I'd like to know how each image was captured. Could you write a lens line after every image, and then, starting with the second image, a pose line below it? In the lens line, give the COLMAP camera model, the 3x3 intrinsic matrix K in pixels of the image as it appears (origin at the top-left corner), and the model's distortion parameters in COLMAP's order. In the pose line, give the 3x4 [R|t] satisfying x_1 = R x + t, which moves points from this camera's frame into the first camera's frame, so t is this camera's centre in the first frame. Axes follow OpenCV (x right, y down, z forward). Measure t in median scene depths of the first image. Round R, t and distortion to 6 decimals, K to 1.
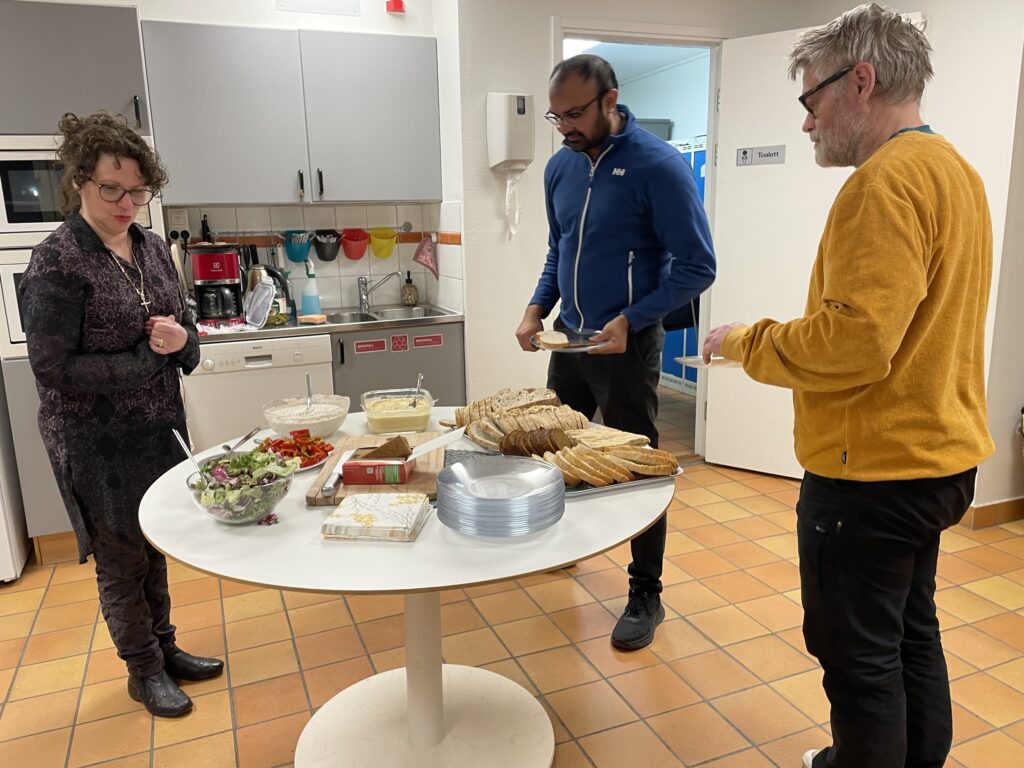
lens RADIAL K [[783.8, 0, 505.2], [0, 783.8, 389.5], [0, 0, 1]] dist [0.058837, -0.046781]
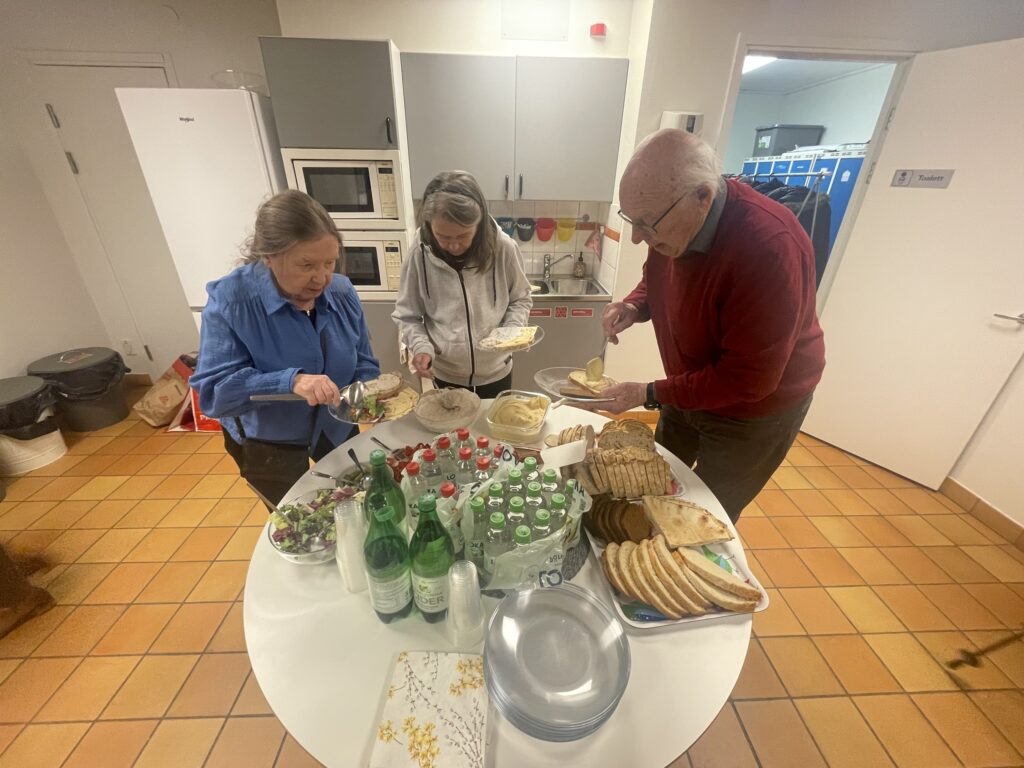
lens RADIAL K [[416.8, 0, 514.3], [0, 416.8, 383.3], [0, 0, 1]] dist [0.000518, -0.000421]
pose [[0.940551, 0.188793, -0.282349, 0.018664], [-0.114039, 0.958563, 0.261061, -0.114282], [0.319936, -0.213342, 0.923107, 0.247586]]
